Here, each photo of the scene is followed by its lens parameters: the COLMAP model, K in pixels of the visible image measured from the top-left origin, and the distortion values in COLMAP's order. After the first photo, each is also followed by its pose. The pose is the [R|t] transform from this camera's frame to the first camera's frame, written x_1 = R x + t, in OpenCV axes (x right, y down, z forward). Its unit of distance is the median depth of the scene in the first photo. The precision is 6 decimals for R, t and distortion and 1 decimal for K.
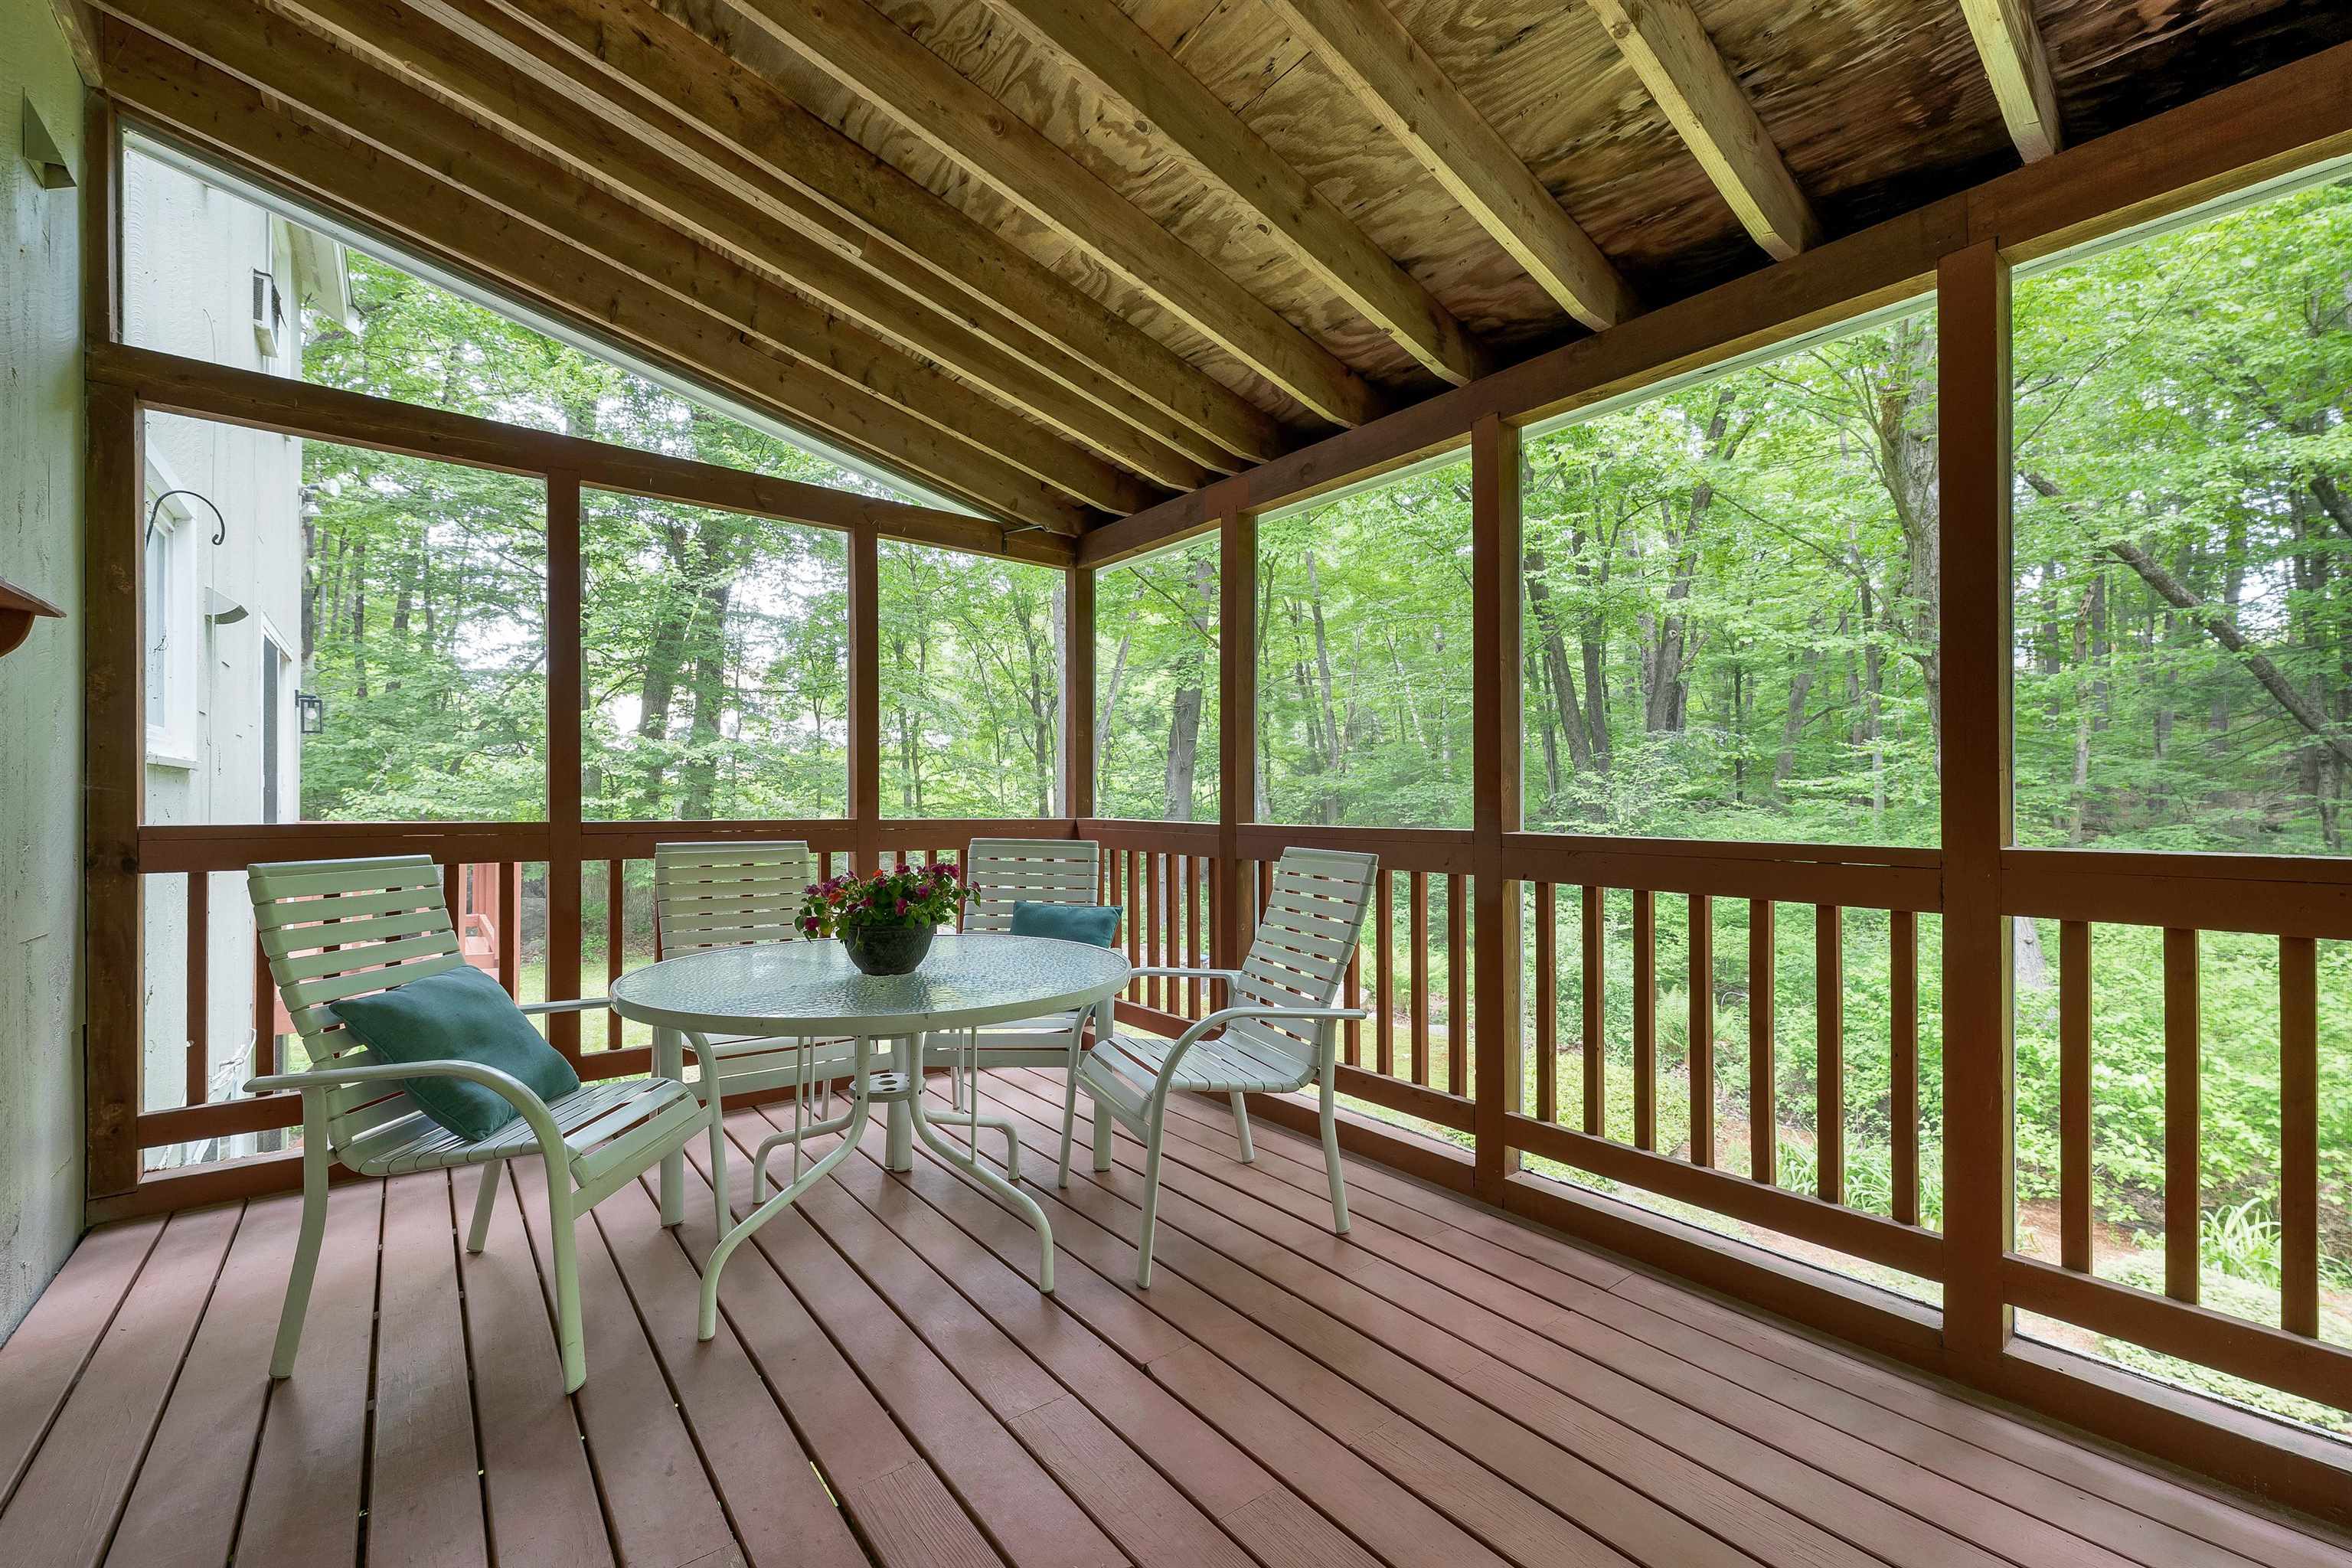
lens RADIAL K [[977.2, 0, 1155.7], [0, 977.2, 794.9], [0, 0, 1]] dist [-0.006267, -0.000007]
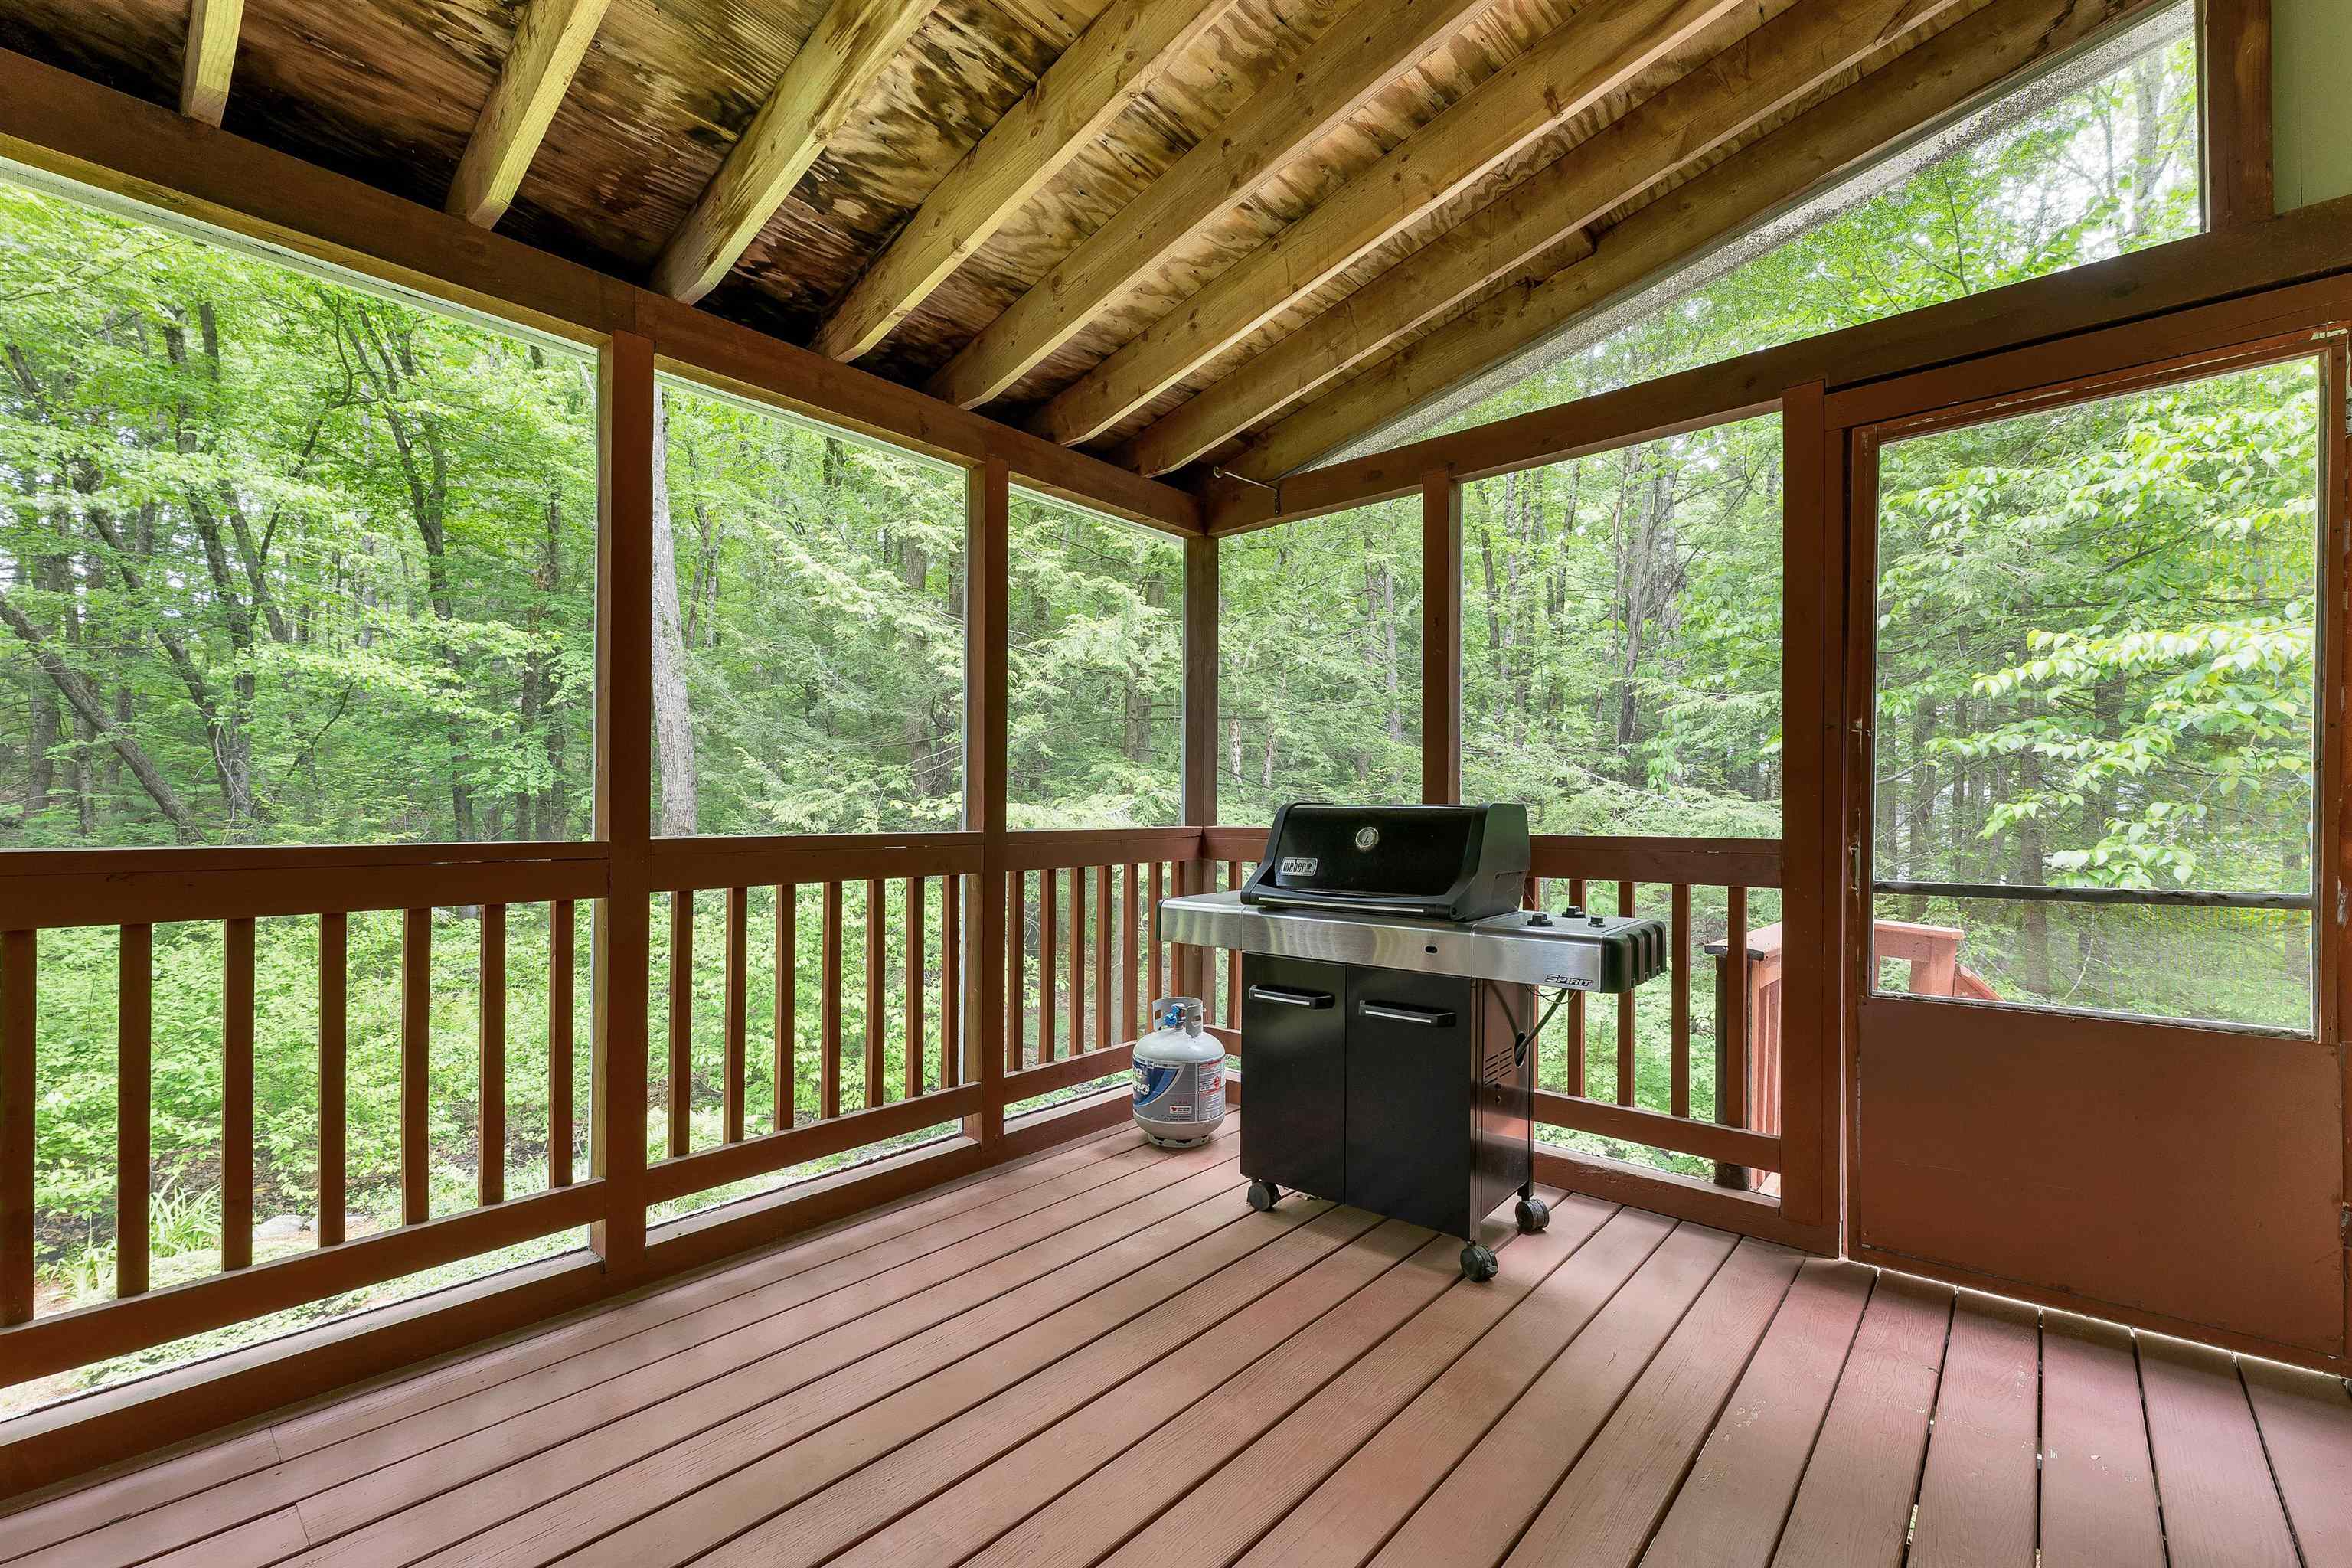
lens RADIAL K [[977.2, 0, 1156.5], [0, 977.2, 799.3], [0, 0, 1]] dist [-0.006267, -0.000007]
pose [[-0.181379, 0.000204, 0.983413, -0.451905], [-0.010896, 0.999938, -0.002218, 0.000255], [-0.983353, -0.011118, -0.181366, 0.578494]]
